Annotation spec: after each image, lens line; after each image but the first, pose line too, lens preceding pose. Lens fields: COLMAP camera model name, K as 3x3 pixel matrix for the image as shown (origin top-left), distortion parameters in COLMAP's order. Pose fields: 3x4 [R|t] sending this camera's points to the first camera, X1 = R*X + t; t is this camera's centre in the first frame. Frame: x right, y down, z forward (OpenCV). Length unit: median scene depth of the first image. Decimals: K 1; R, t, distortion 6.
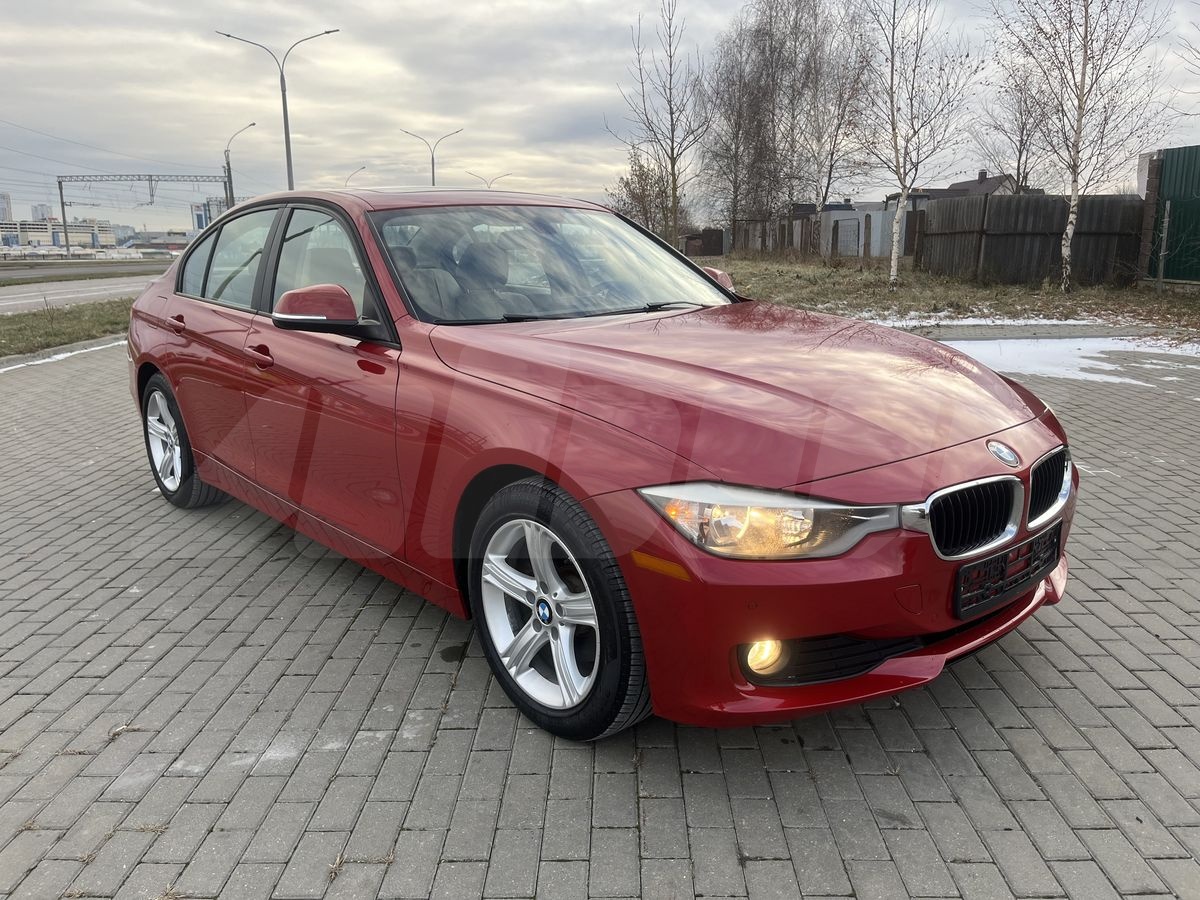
lens RADIAL K [[908.8, 0, 596.9], [0, 908.8, 450.8], [0, 0, 1]] dist [0.058490, -0.084467]
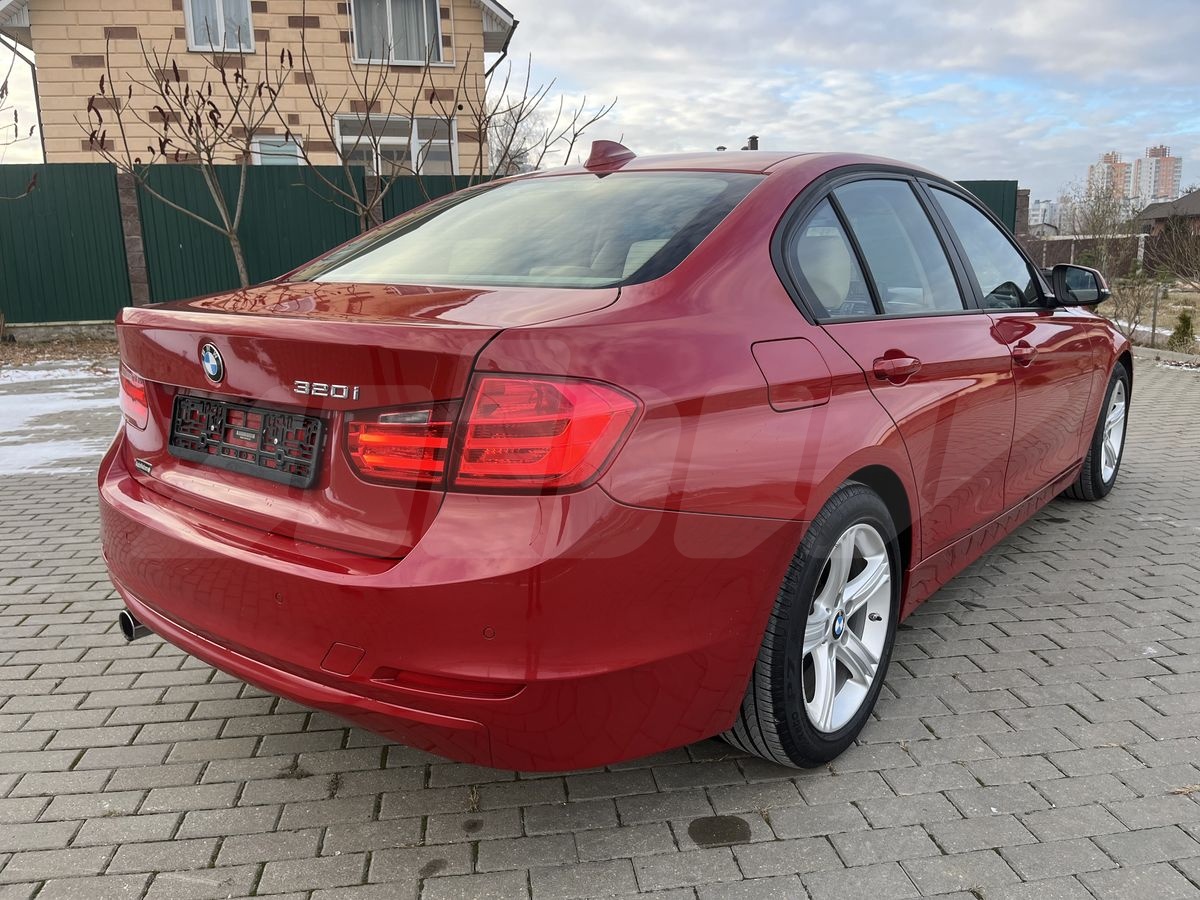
lens RADIAL K [[908.8, 0, 596.4], [0, 908.8, 450.0], [0, 0, 1]] dist [0.058490, -0.084467]
pose [[-0.157149, -0.187374, 0.969637, -1.251012], [0.239557, 0.945280, 0.221492, -0.326665], [-0.958080, 0.267090, -0.103663, 1.608169]]
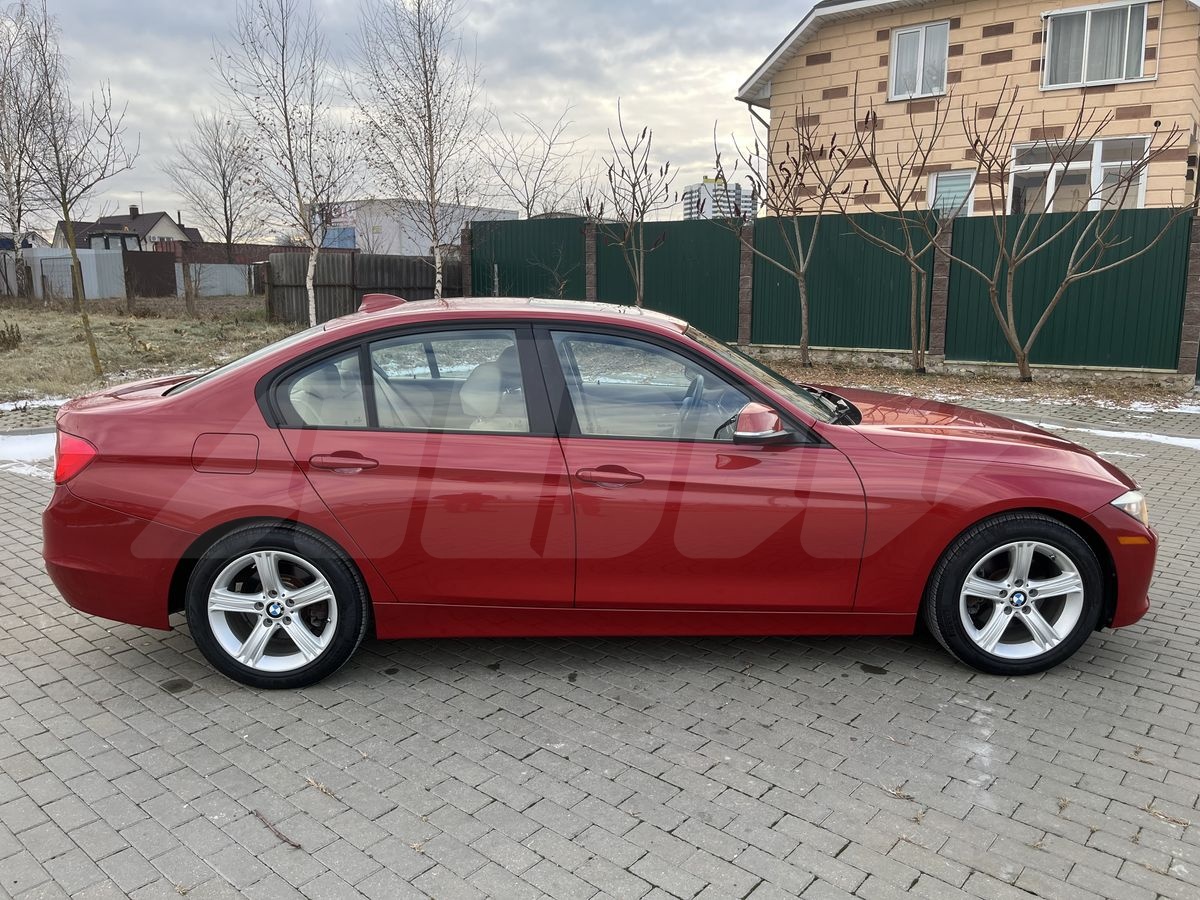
lens RADIAL K [[908.8, 0, 618.6], [0, 908.8, 446.3], [0, 0, 1]] dist [0.058490, -0.084467]
pose [[0.636801, -0.132161, 0.759617, -1.202479], [0.164108, 0.985858, 0.033948, -0.178004], [-0.753361, 0.103041, 0.649484, 0.346953]]
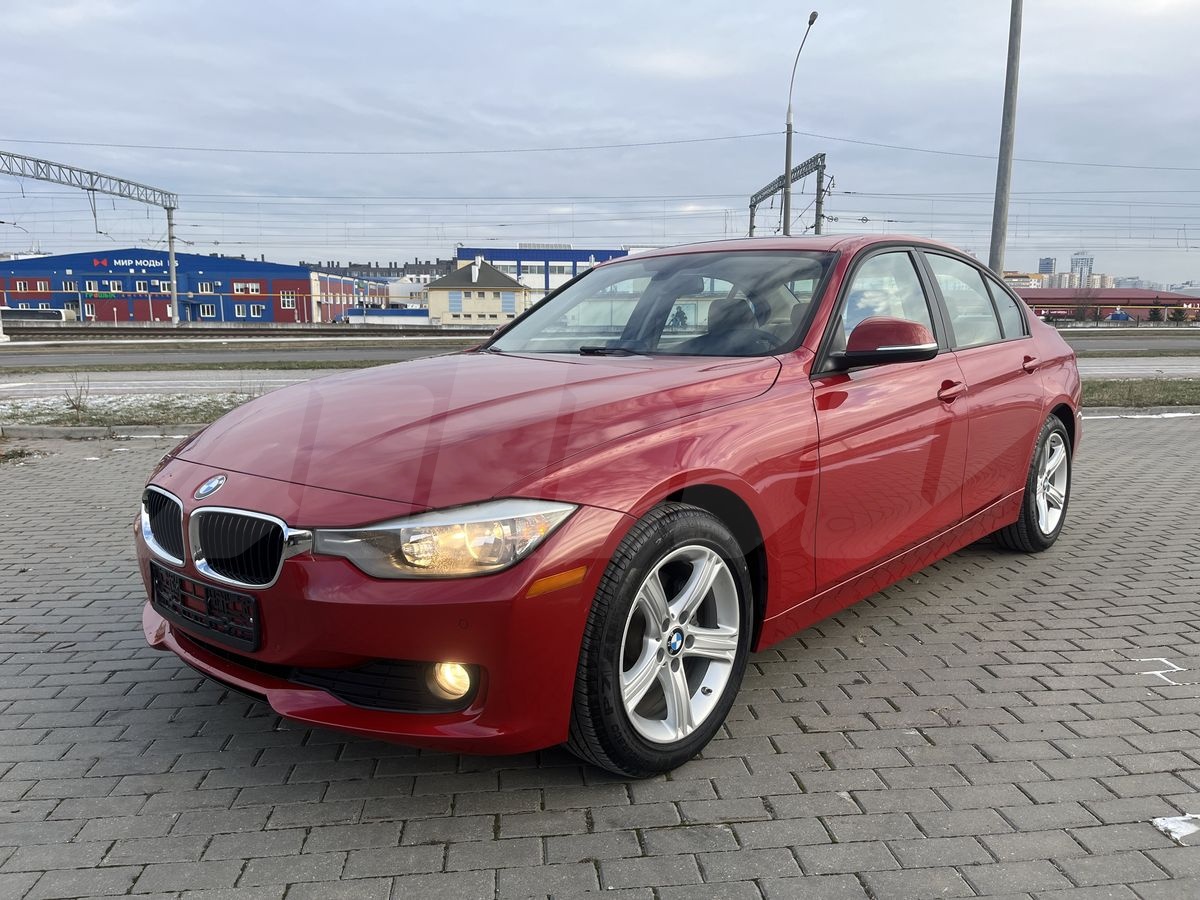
lens RADIAL K [[908.8, 0, 603.6], [0, 908.8, 445.1], [0, 0, 1]] dist [0.058490, -0.084467]
pose [[0.118943, 0.143610, -0.982461, 1.047044], [-0.218981, 0.968914, 0.115118, -0.177214], [0.968452, 0.201448, 0.146693, 0.897647]]
